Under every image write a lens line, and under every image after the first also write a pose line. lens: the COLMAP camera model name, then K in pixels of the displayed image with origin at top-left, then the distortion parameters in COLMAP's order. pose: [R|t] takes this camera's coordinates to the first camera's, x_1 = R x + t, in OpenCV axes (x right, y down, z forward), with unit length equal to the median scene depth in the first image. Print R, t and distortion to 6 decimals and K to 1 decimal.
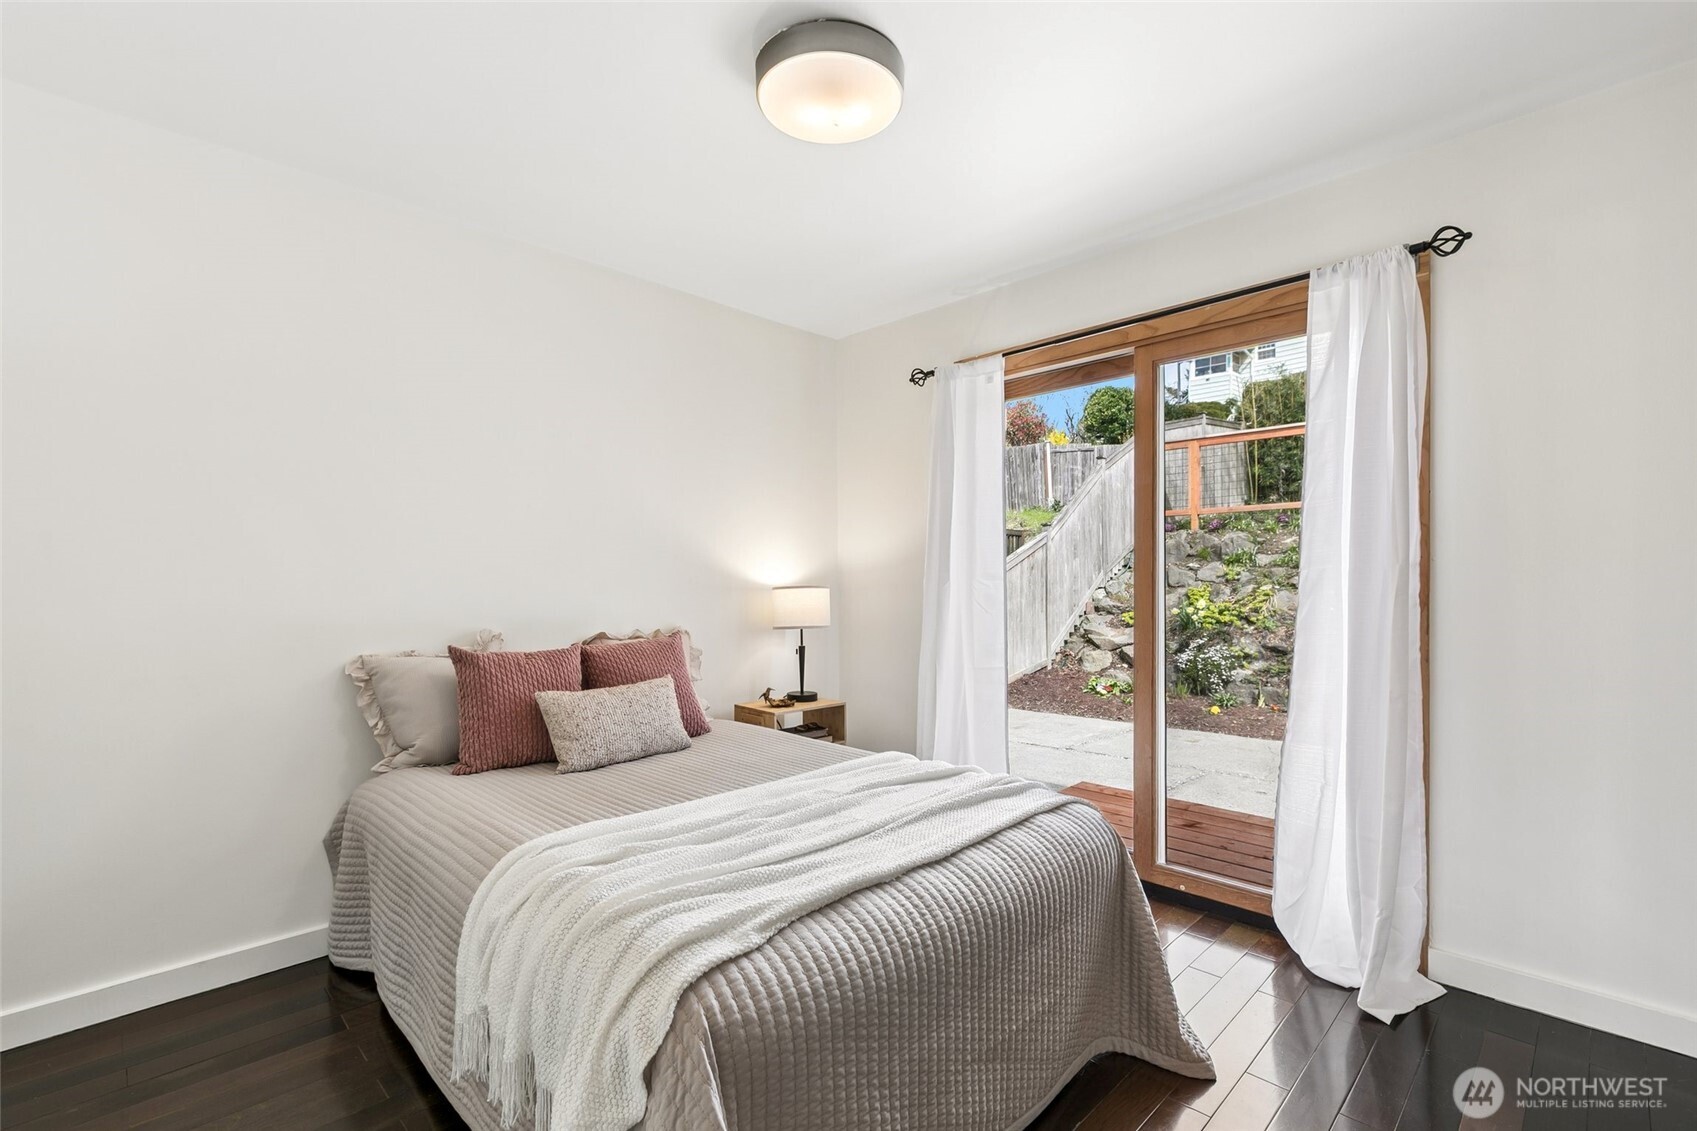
lens RADIAL K [[764.3, 0, 846.3], [0, 764.3, 572.8], [0, 0, 1]] dist [0.002745, 0.000659]
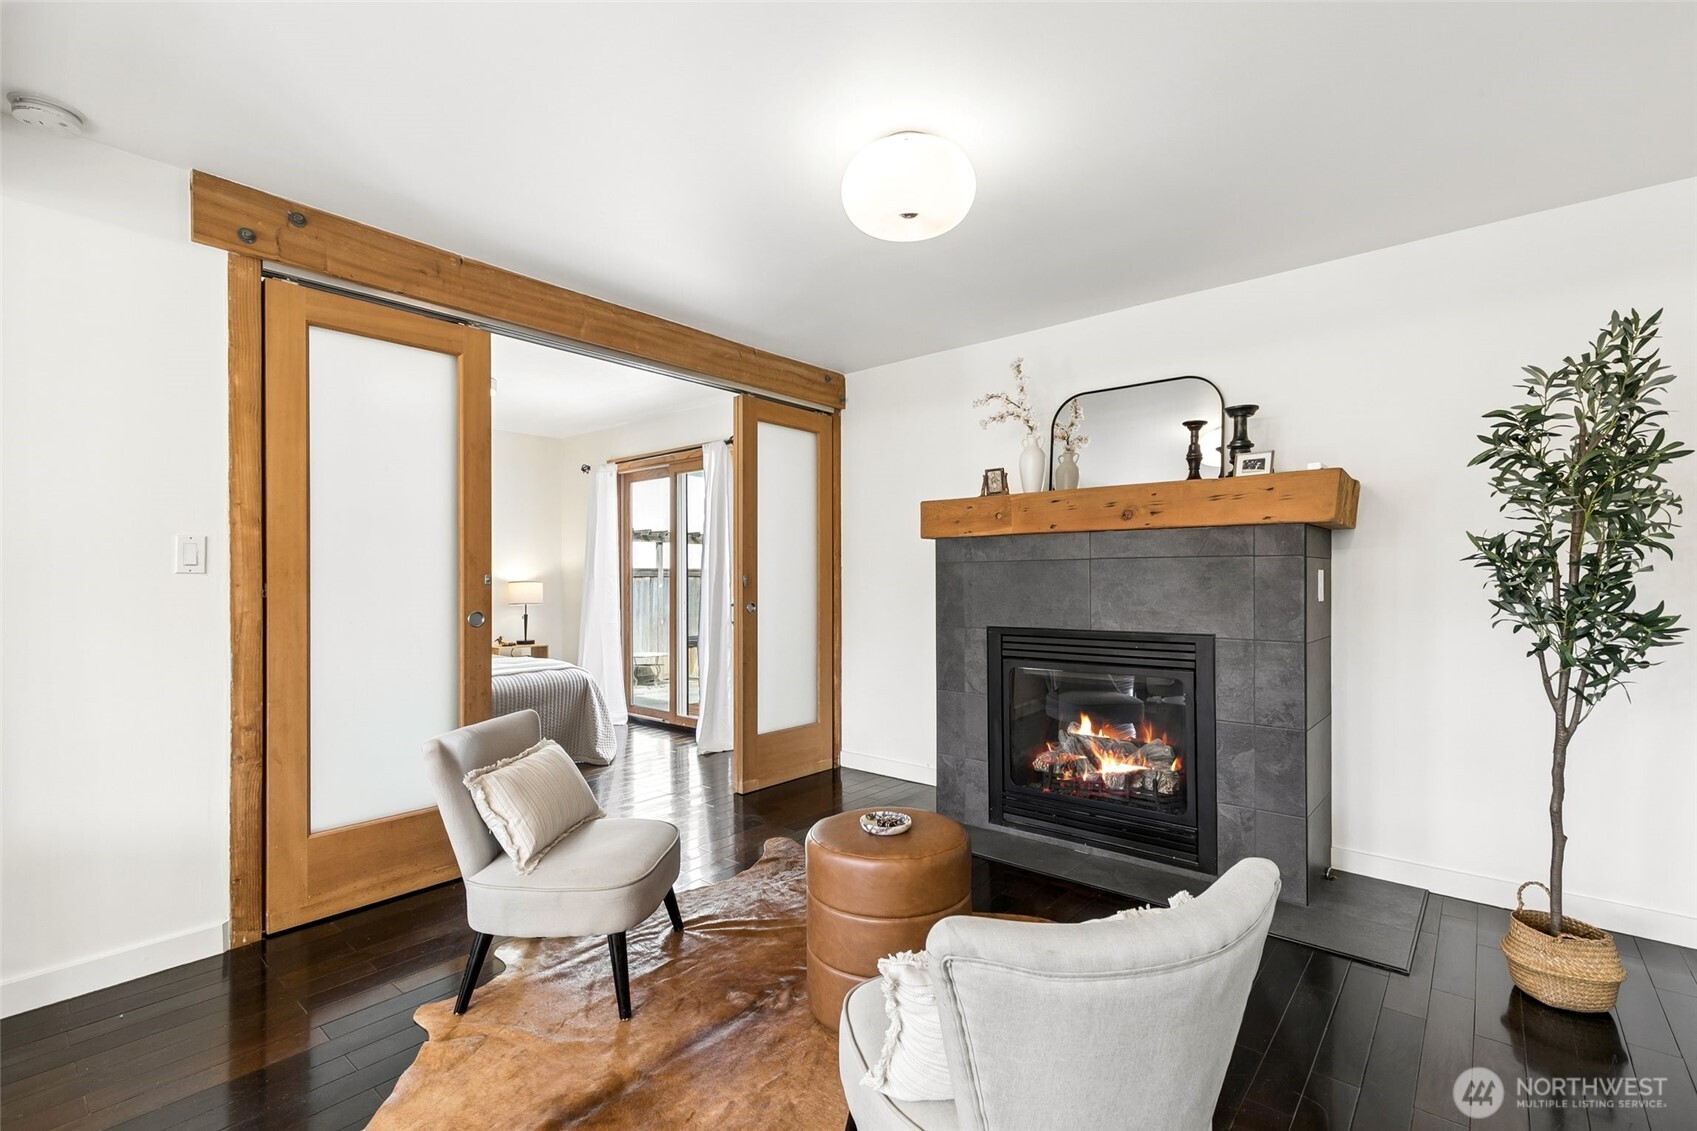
lens RADIAL K [[764.3, 0, 841.0], [0, 764.3, 577.9], [0, 0, 1]] dist [0.002745, 0.000659]
pose [[0.997635, -0.004700, 0.068568, 0.607859], [0.003617, 0.999867, 0.015905, -0.019202], [-0.068634, -0.015620, 0.997520, -0.933370]]
